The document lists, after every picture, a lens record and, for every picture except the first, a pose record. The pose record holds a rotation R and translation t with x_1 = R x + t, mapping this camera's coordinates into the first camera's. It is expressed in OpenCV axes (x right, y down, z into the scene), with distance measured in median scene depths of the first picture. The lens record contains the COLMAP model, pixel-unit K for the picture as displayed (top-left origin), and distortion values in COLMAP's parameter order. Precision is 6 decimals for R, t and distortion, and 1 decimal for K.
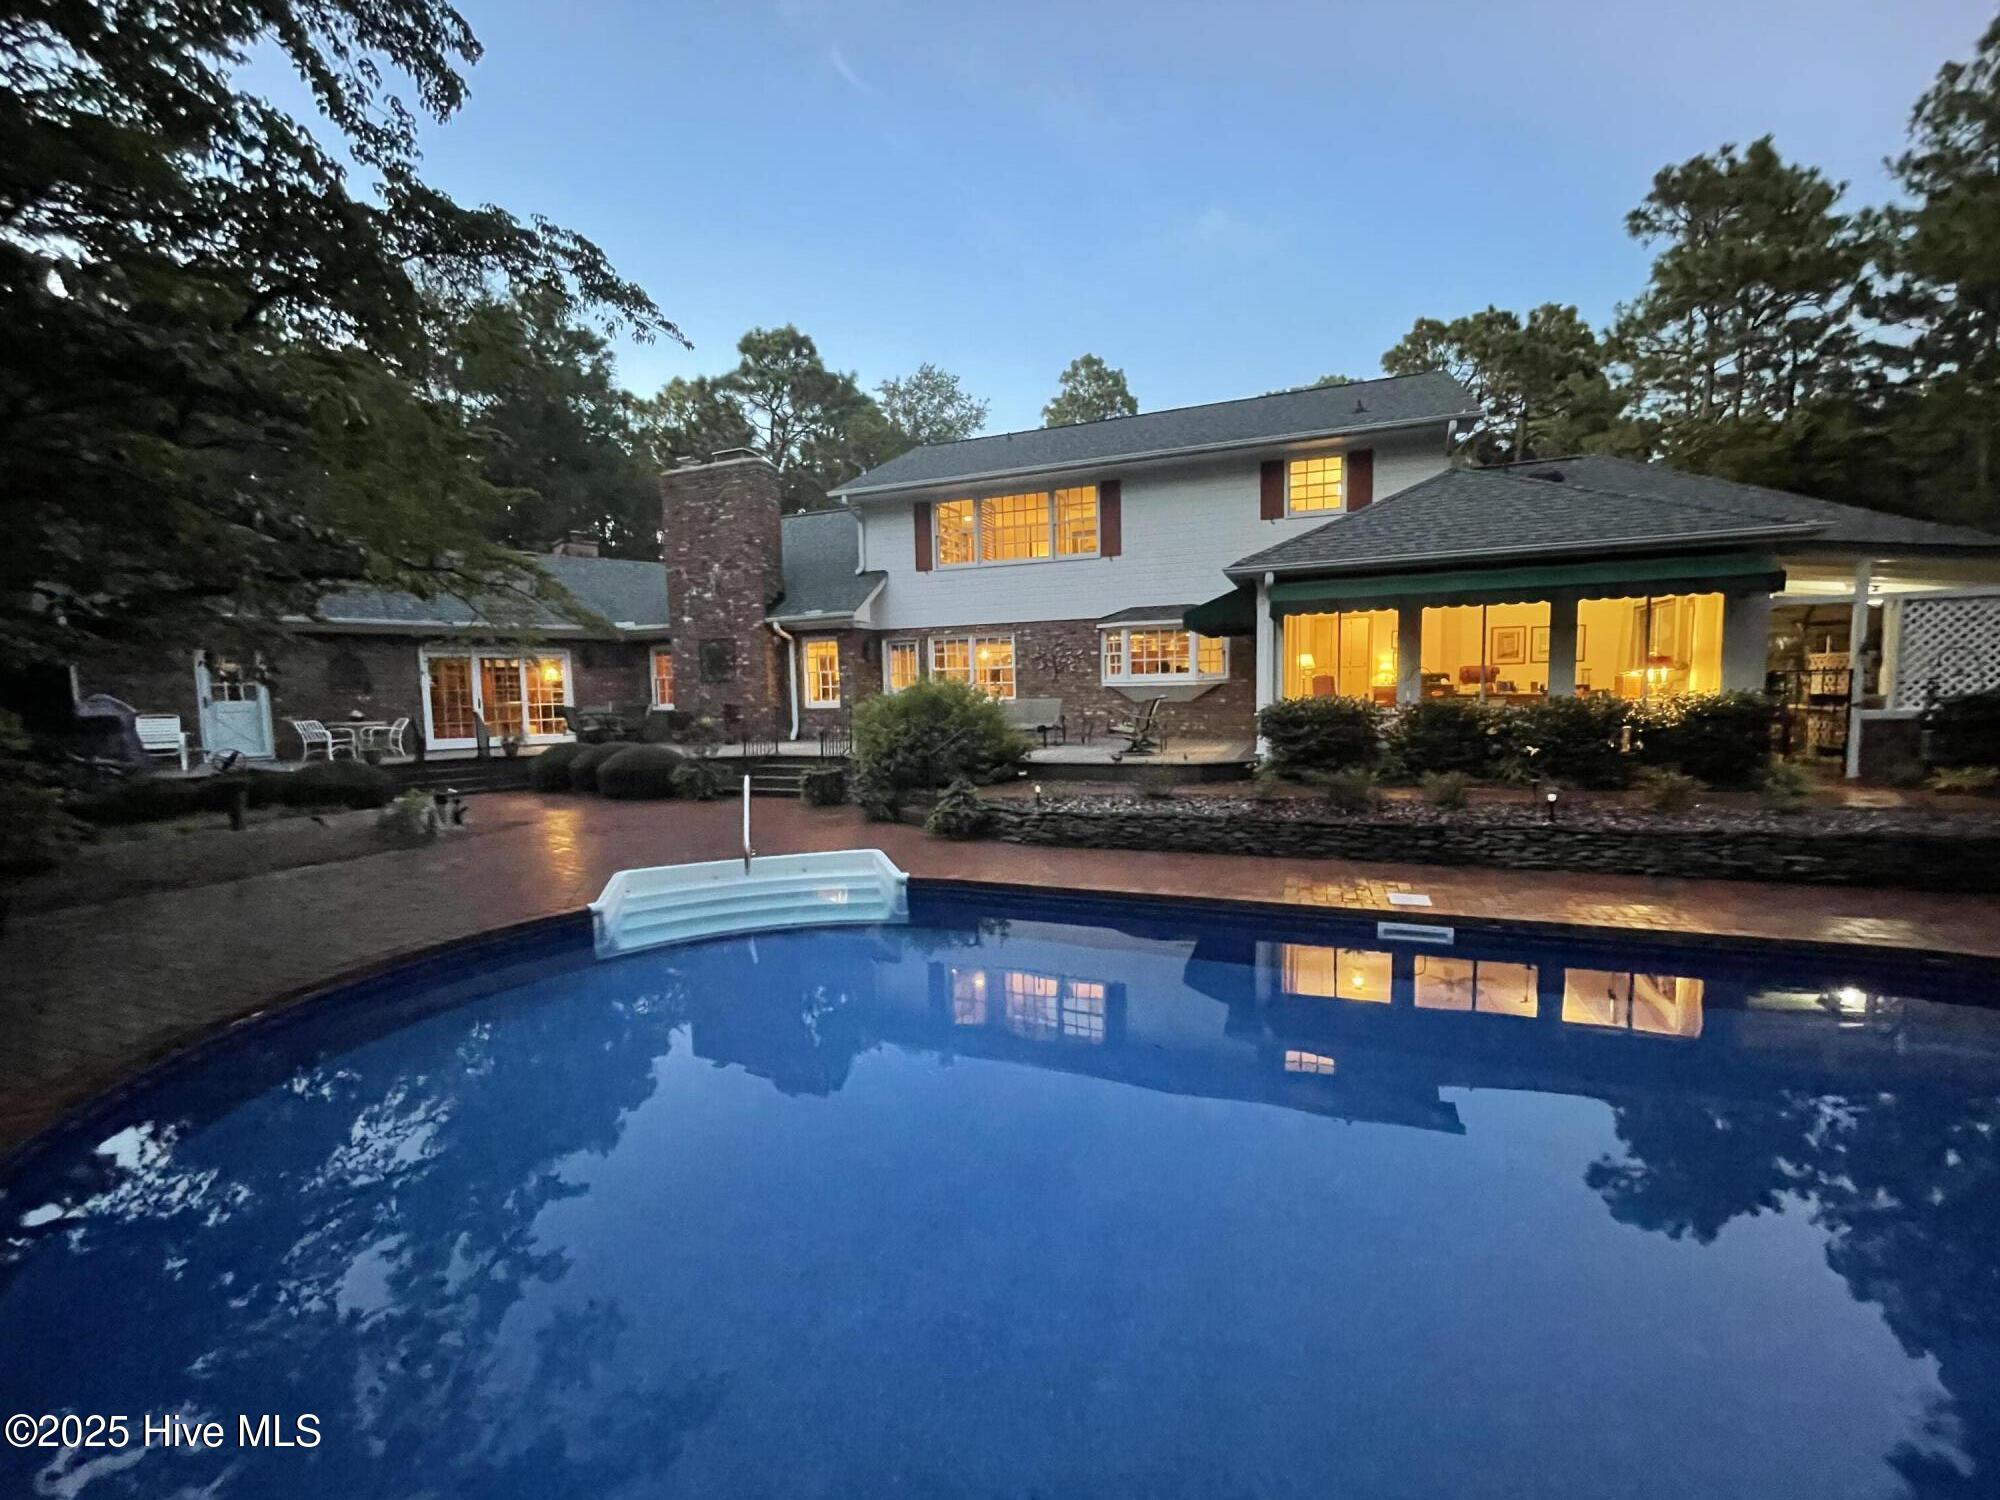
lens RADIAL K [[801.3, 0, 1000.0], [0, 801.3, 750.0], [0, 0, 1]] dist [-0.001367, -0.000470]
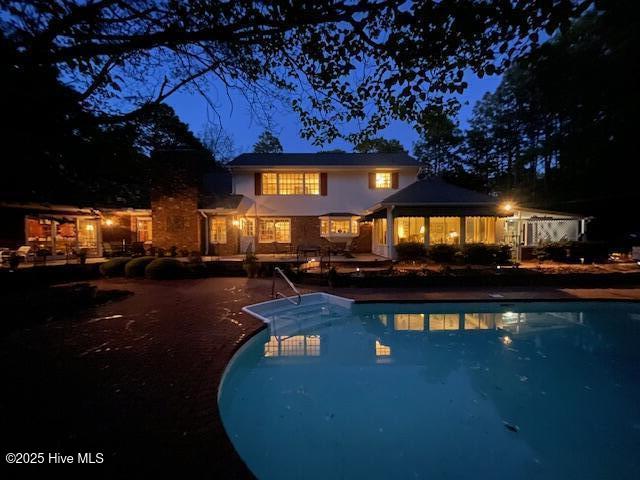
lens RADIAL K [[258.3, 0, 317.3], [0, 258.3, 241.7], [0, 0, 1]] dist [-0.000834, -0.000107]
pose [[0.929417, 0.009712, 0.368903, -0.229405], [0.013065, 0.998161, -0.059193, -0.001219], [-0.368800, 0.059835, 0.927581, 0.063853]]
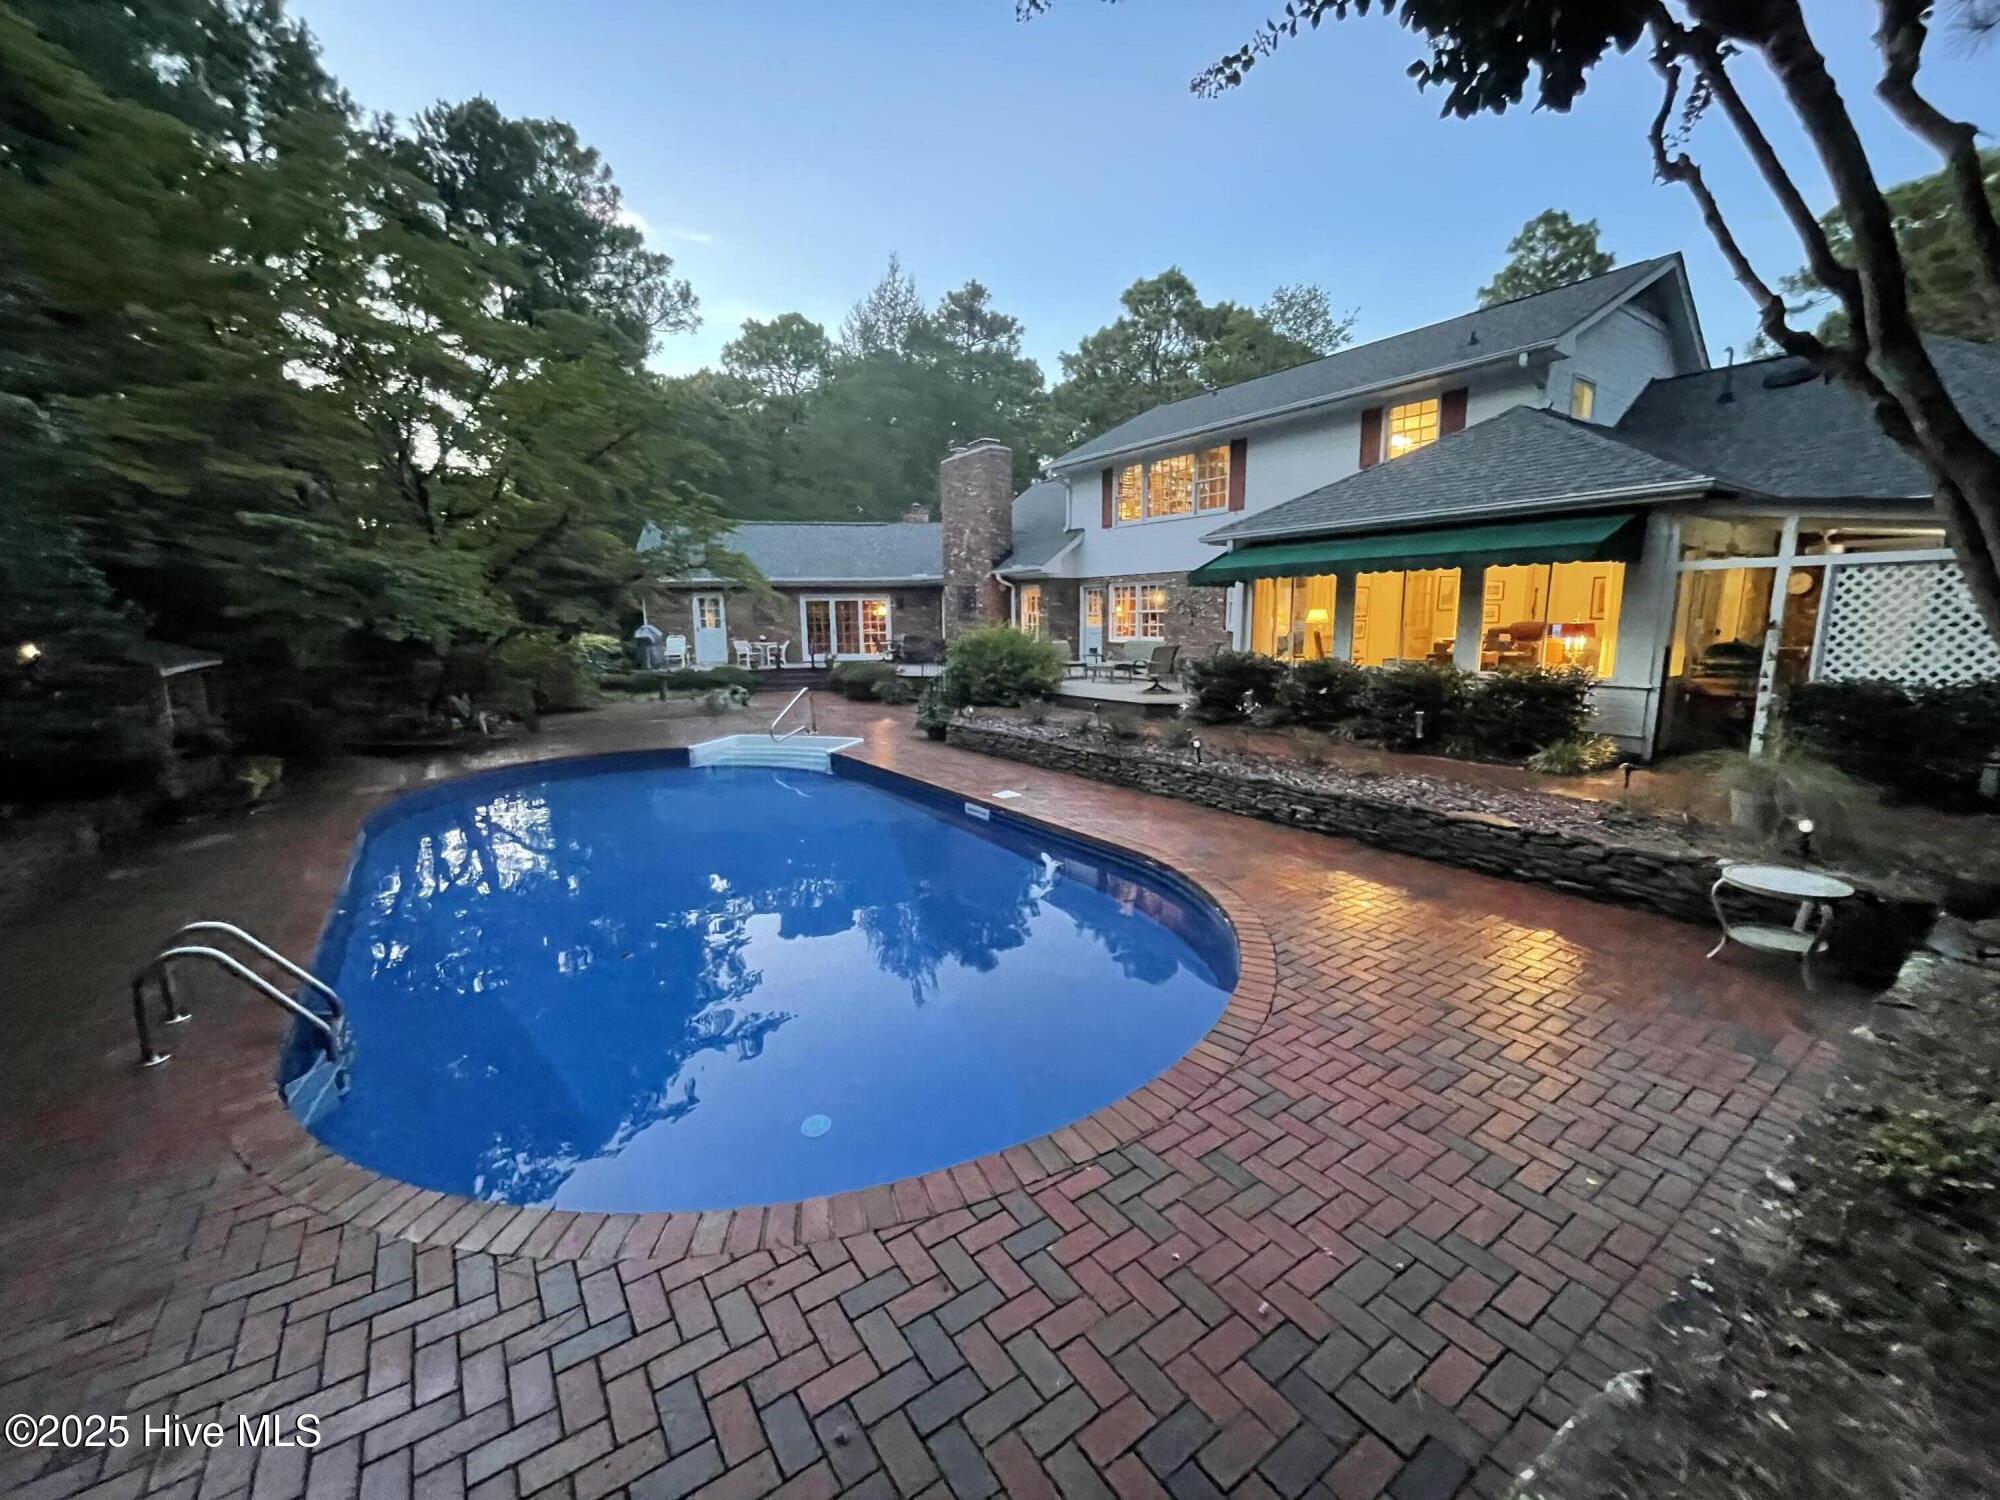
lens RADIAL K [[801.3, 0, 1000.0], [0, 801.3, 750.0], [0, 0, 1]] dist [-0.001367, -0.000470]
pose [[0.832597, 0.105125, -0.543812, 0.438988], [-0.051383, 0.992249, 0.113144, -0.023239], [0.551491, -0.066261, 0.831545, -0.090440]]
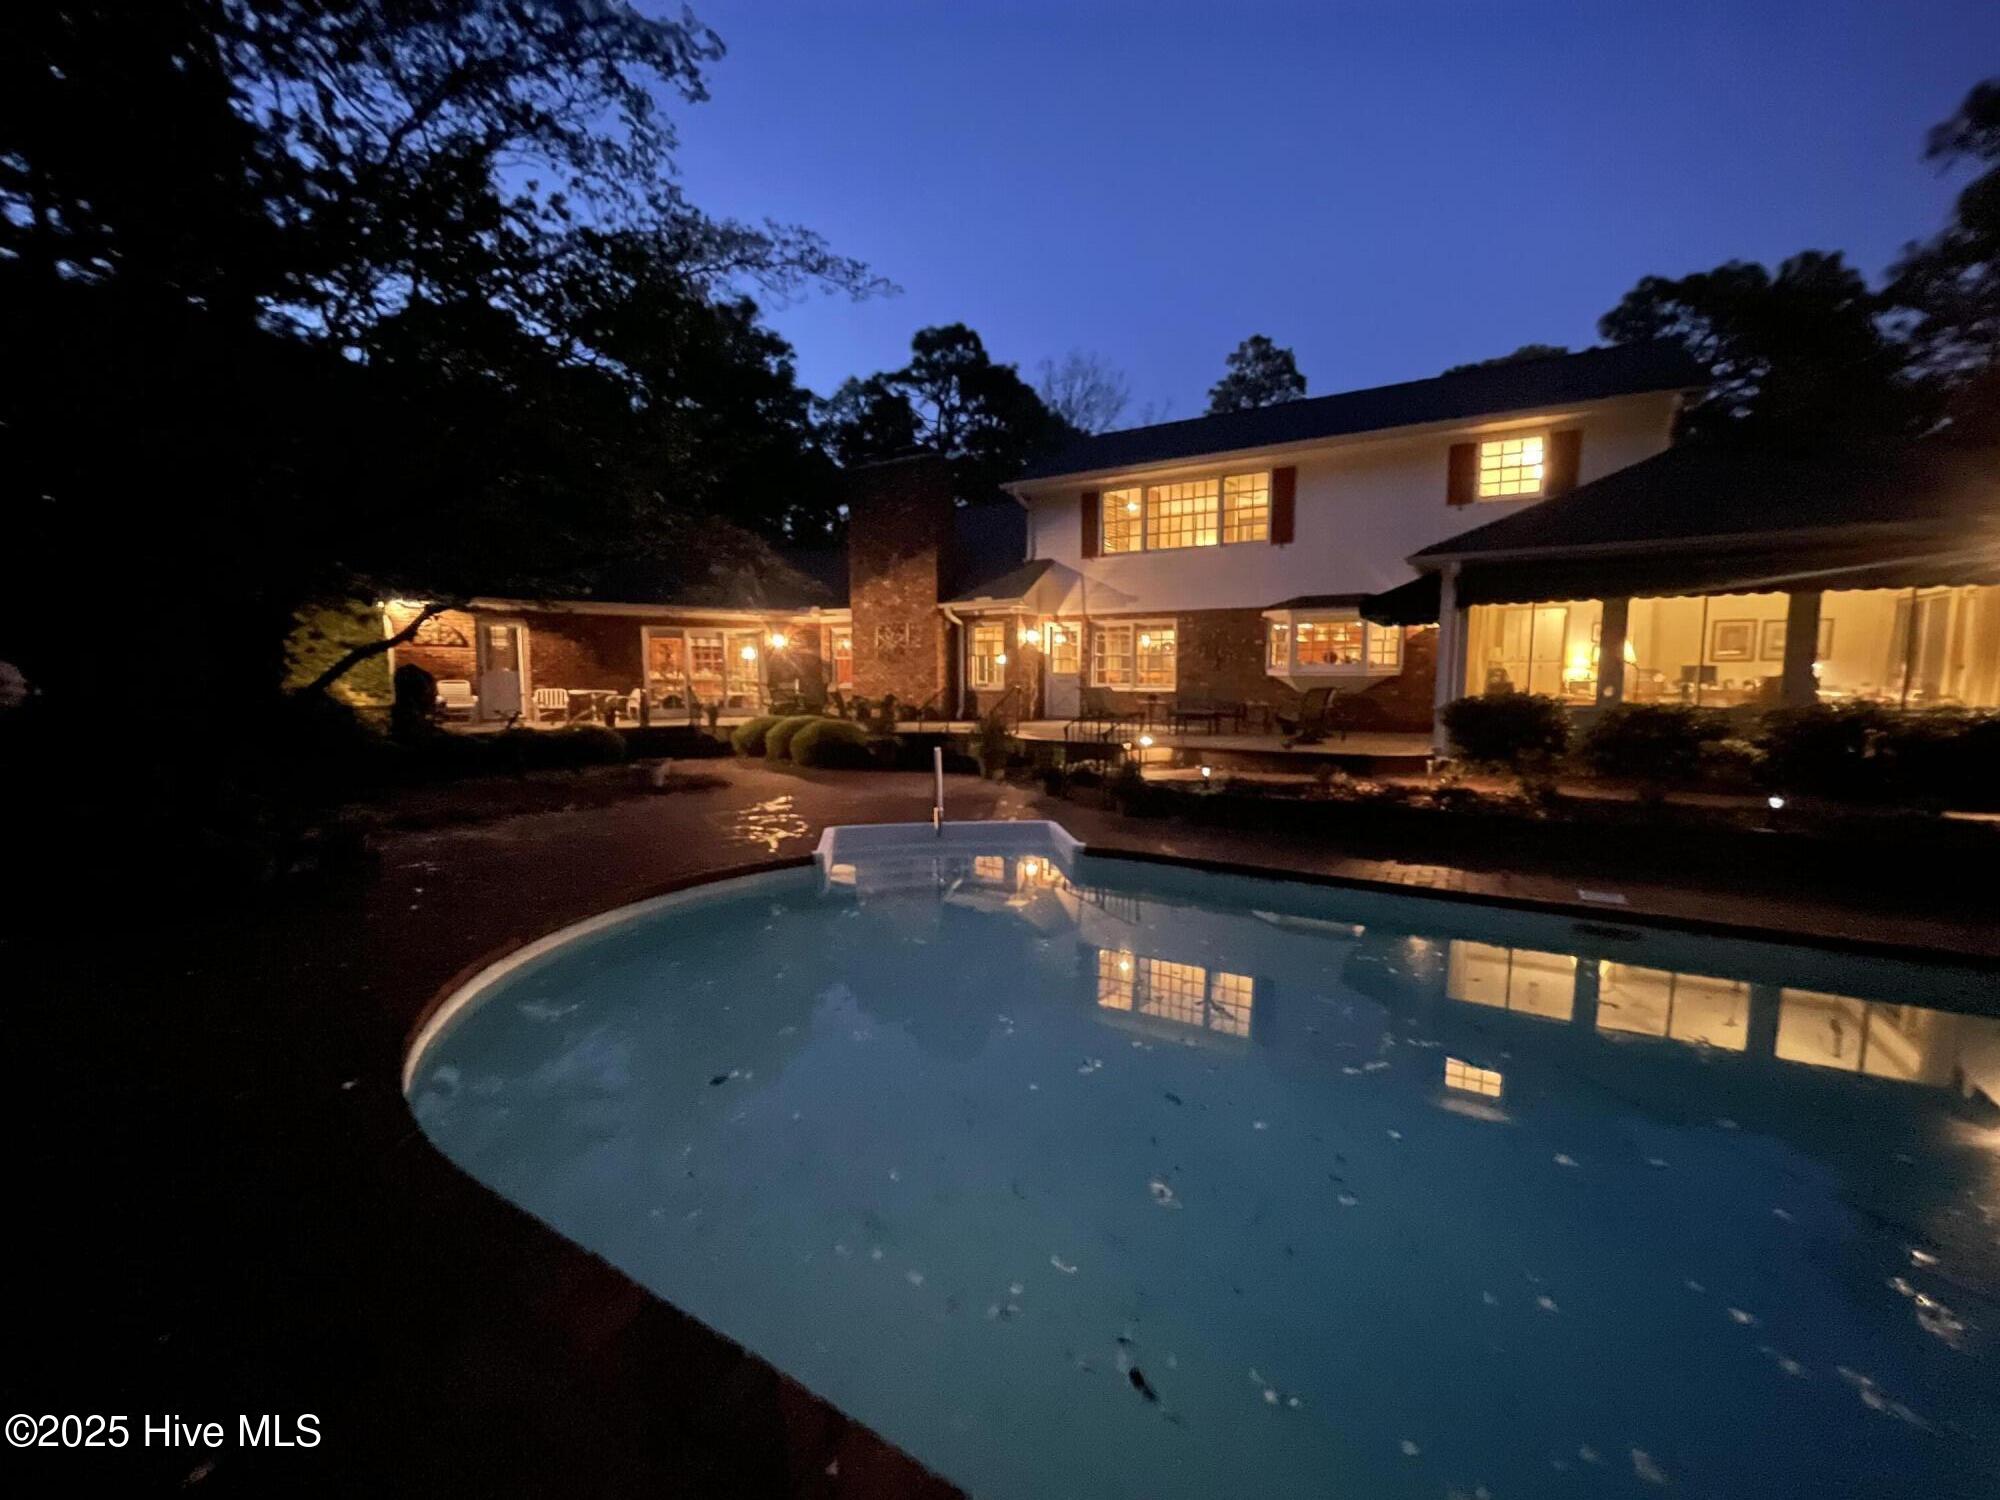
lens RADIAL K [[800.2, 0, 1005.4], [0, 800.2, 743.8], [0, 0, 1]] dist [-0.000316, 0.000472]
pose [[0.984728, 0.037450, -0.170024, -0.017117], [-0.035765, 0.999276, 0.012964, 0.003685], [0.170386, -0.006685, 0.985355, -0.028531]]
